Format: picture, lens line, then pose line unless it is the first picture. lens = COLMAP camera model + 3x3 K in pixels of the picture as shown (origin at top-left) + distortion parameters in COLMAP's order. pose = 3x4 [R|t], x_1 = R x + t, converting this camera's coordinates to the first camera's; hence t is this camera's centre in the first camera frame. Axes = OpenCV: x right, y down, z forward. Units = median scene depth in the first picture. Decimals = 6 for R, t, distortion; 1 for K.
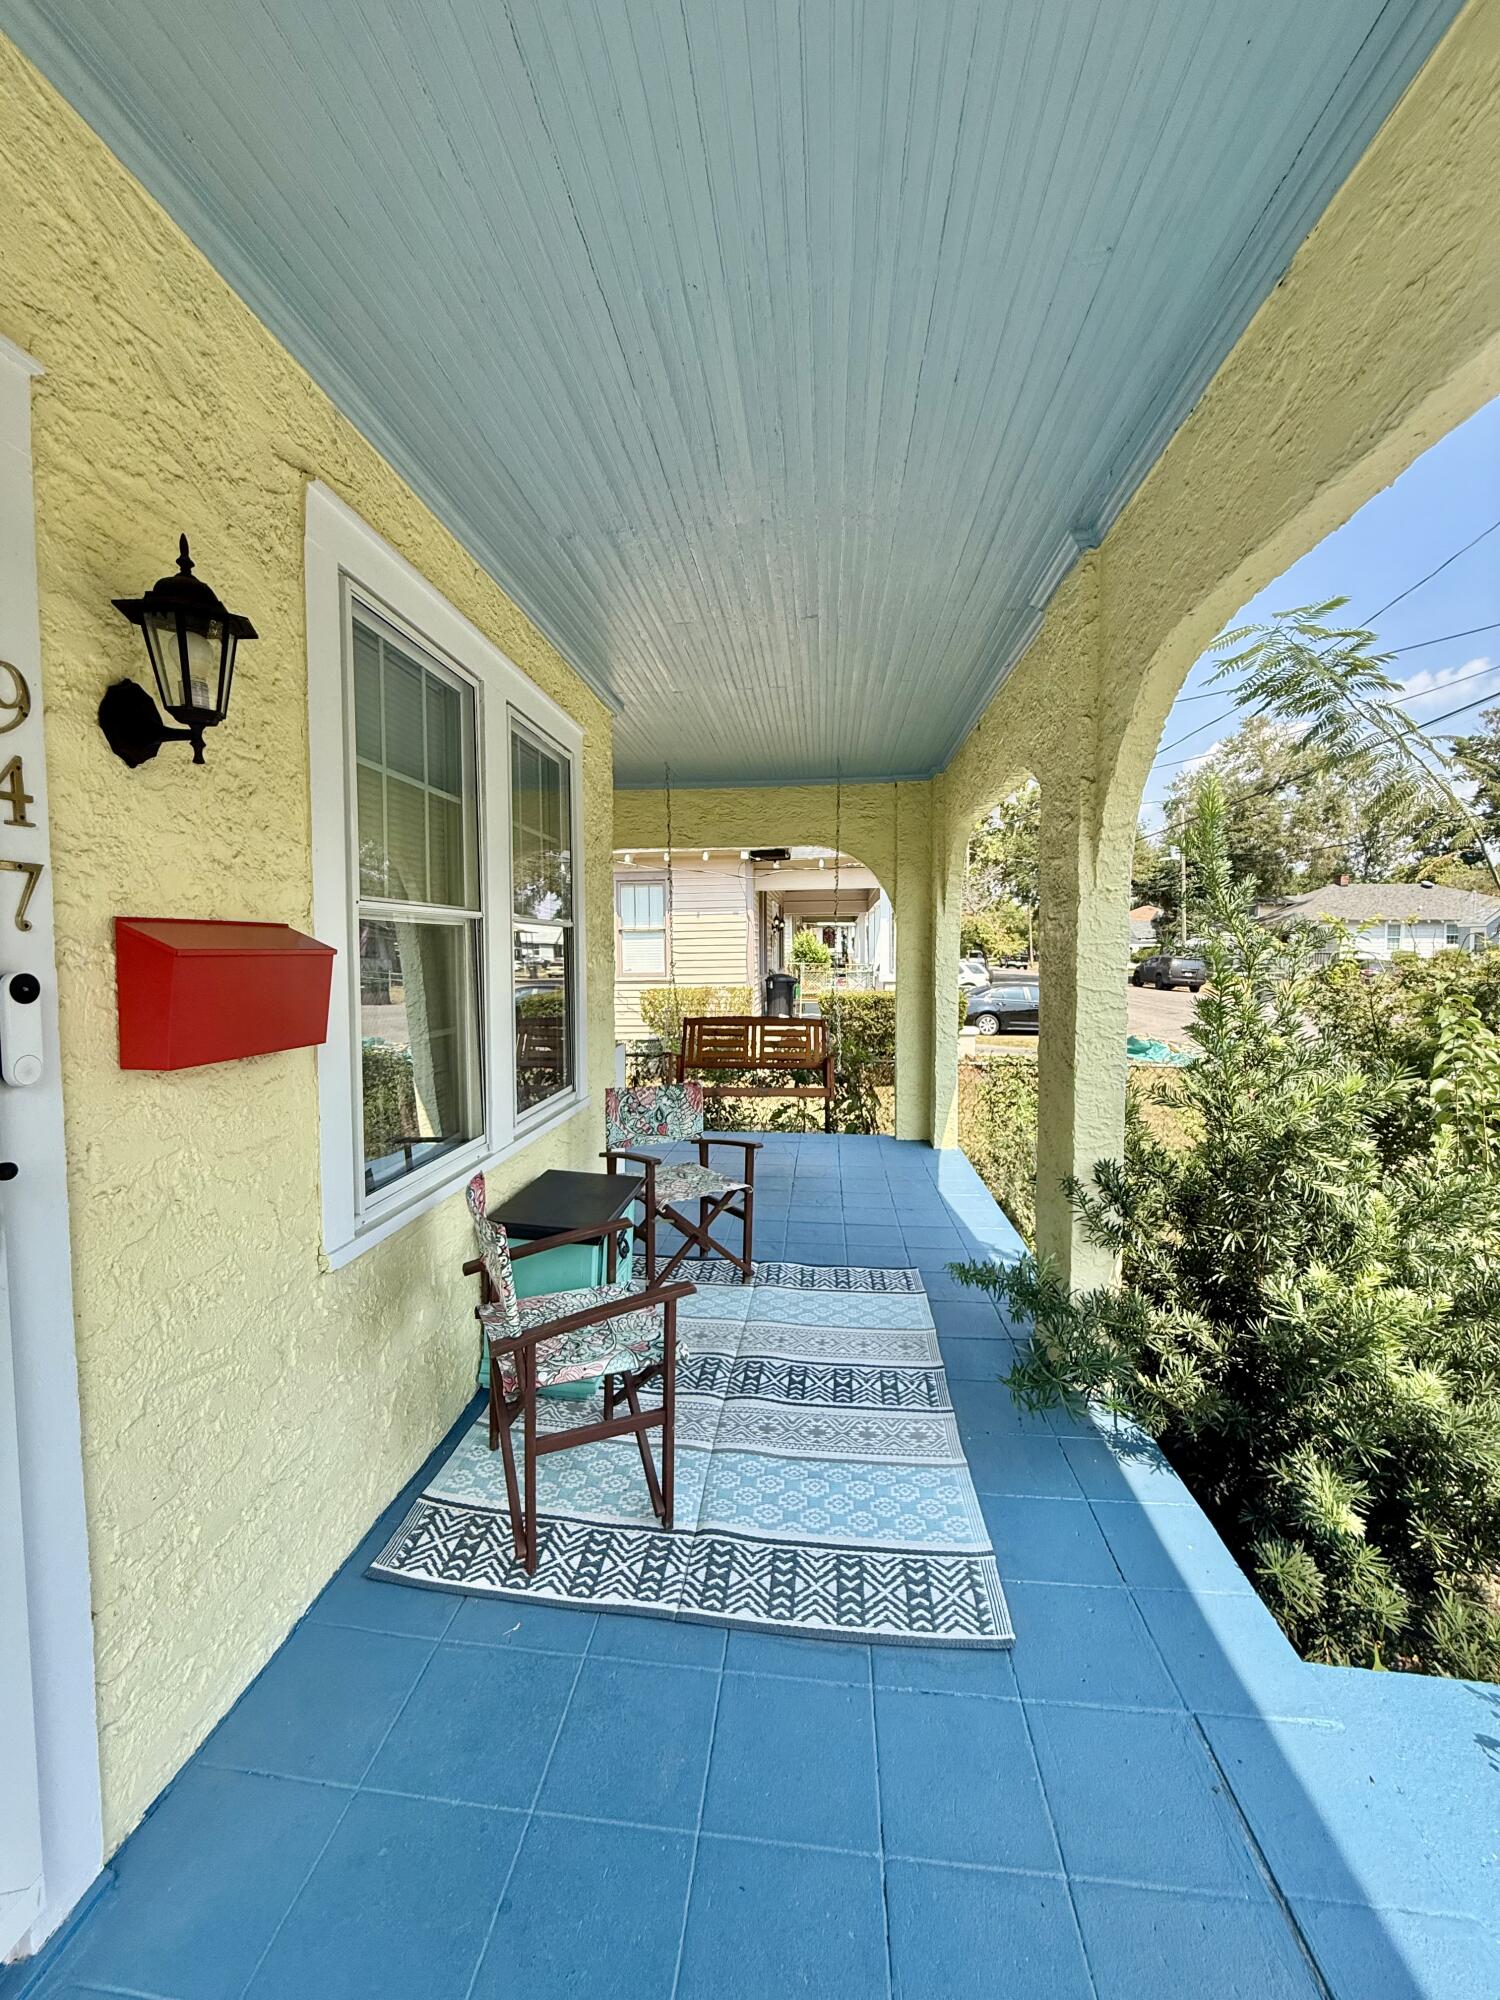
lens RADIAL K [[797.2, 0, 740.0], [0, 797.2, 990.4], [0, 0, 1]] dist [0.001532, -0.000371]
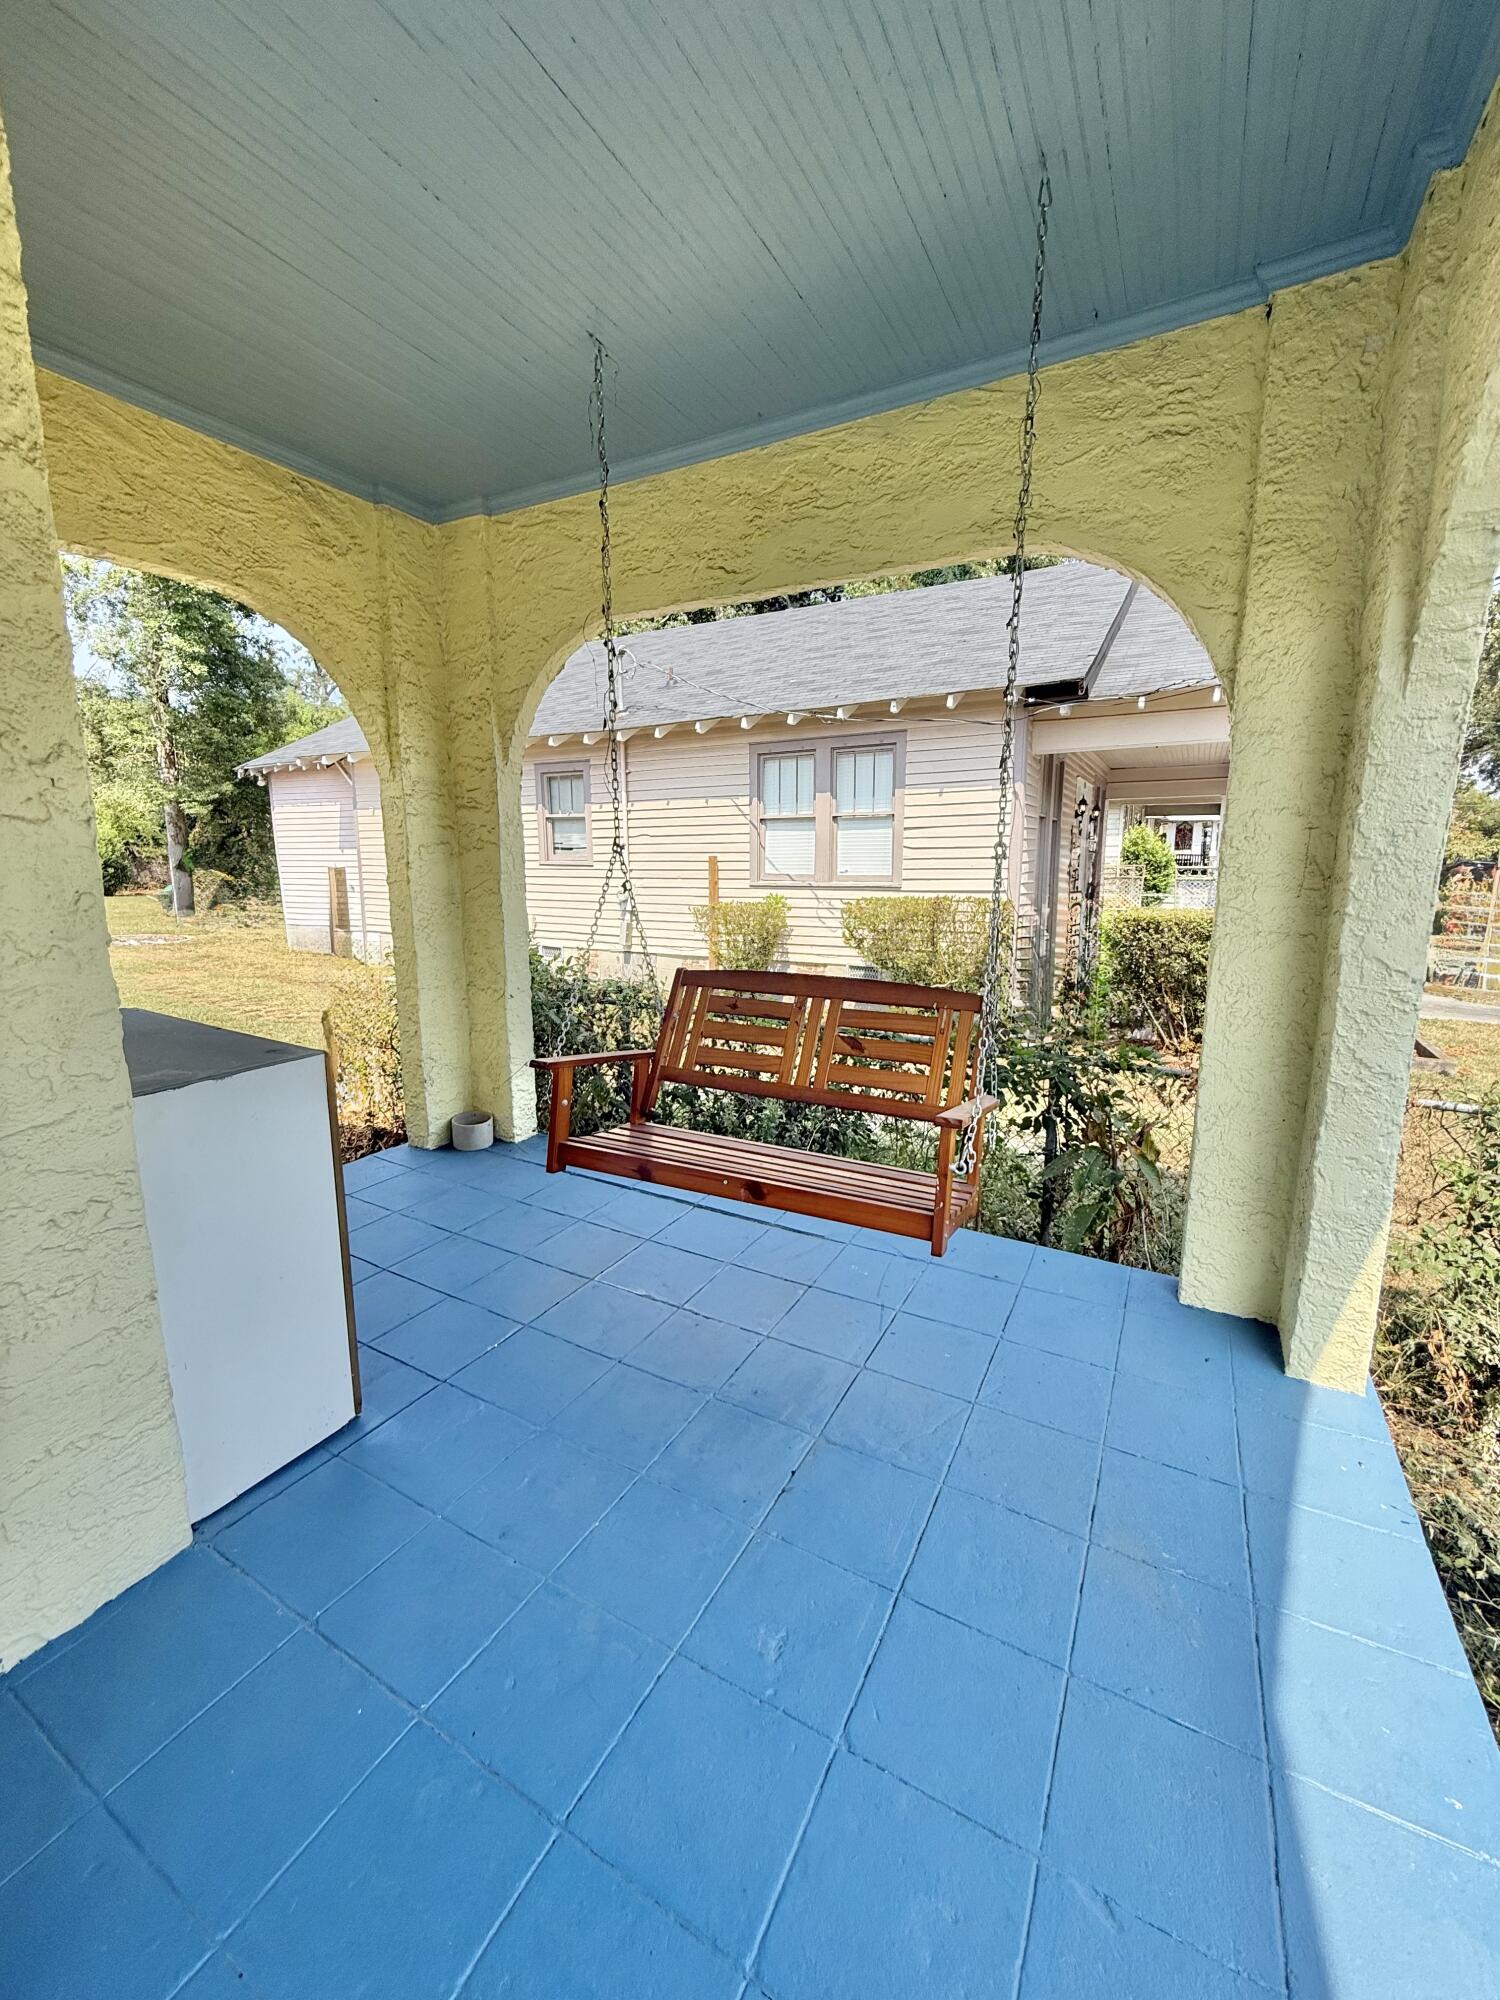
lens RADIAL K [[797.2, 0, 740.0], [0, 797.2, 990.4], [0, 0, 1]] dist [0.001532, -0.000371]
pose [[0.921953, 0.066658, -0.381522, 0.065139], [-0.020617, 0.992128, 0.123519, -0.004738], [0.386752, -0.106013, 0.916070, 0.272774]]
